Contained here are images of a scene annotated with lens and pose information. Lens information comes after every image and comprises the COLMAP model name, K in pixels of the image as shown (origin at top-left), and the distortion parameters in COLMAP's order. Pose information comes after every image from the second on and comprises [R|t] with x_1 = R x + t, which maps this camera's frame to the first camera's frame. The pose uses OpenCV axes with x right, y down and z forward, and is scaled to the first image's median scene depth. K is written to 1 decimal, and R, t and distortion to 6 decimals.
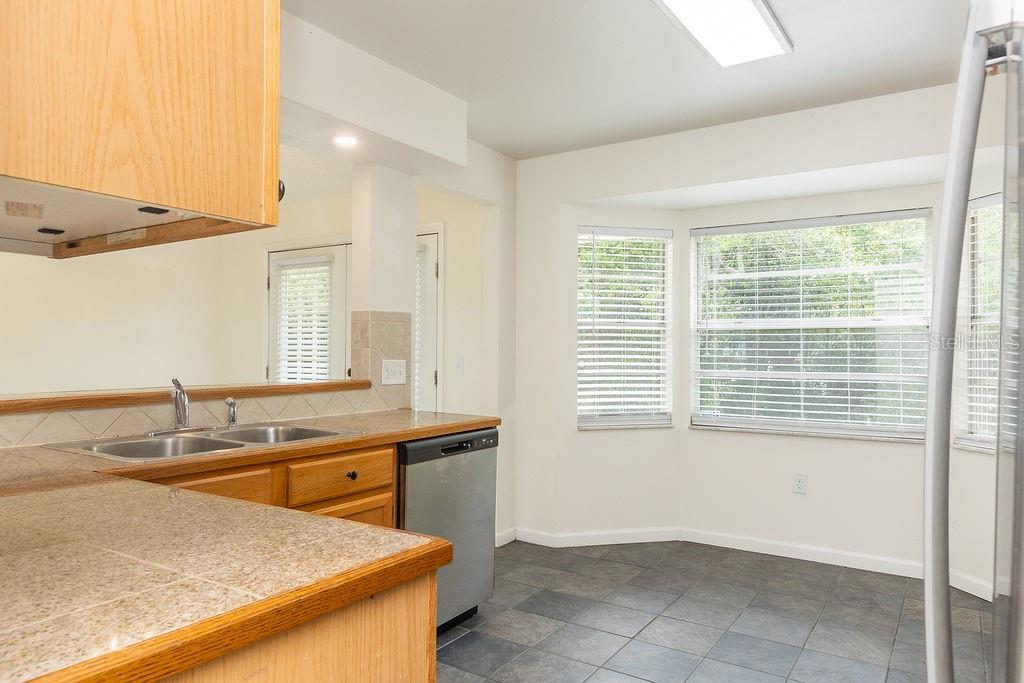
lens RADIAL K [[668.3, 0, 512.5], [0, 668.3, 345.8], [0, 0, 1]] dist [0.002436, -0.006208]
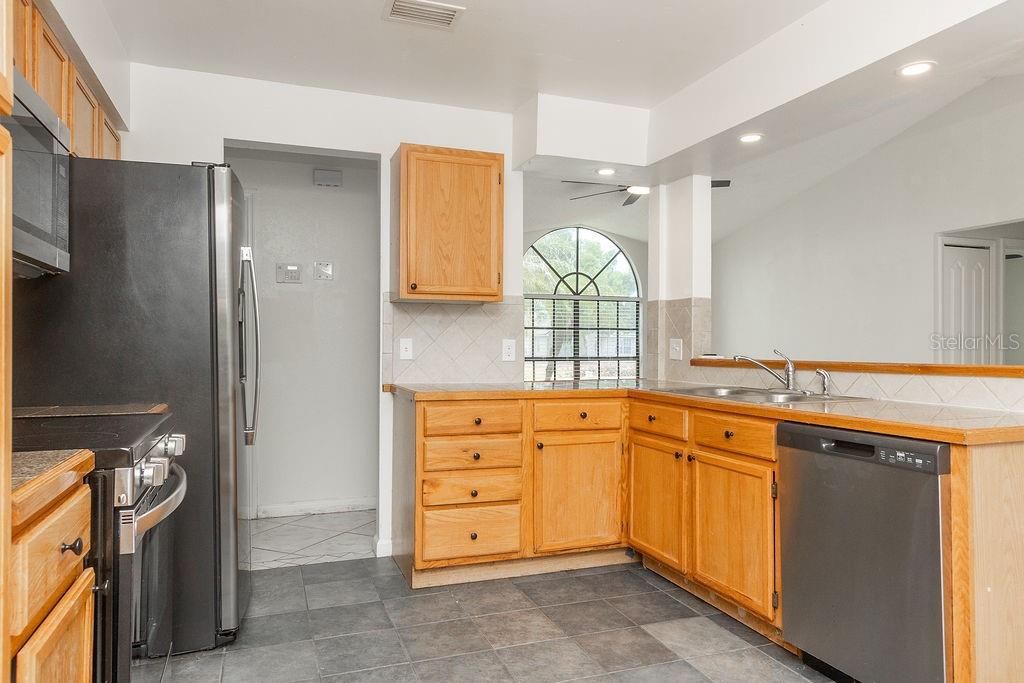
lens RADIAL K [[668.3, 0, 510.2], [0, 668.3, 346.7], [0, 0, 1]] dist [0.002436, -0.006208]
pose [[-0.602801, -0.012651, -0.797791, 0.862006], [-0.002104, 0.999896, -0.014266, 0.059585], [0.797889, -0.006921, -0.602765, 1.342254]]
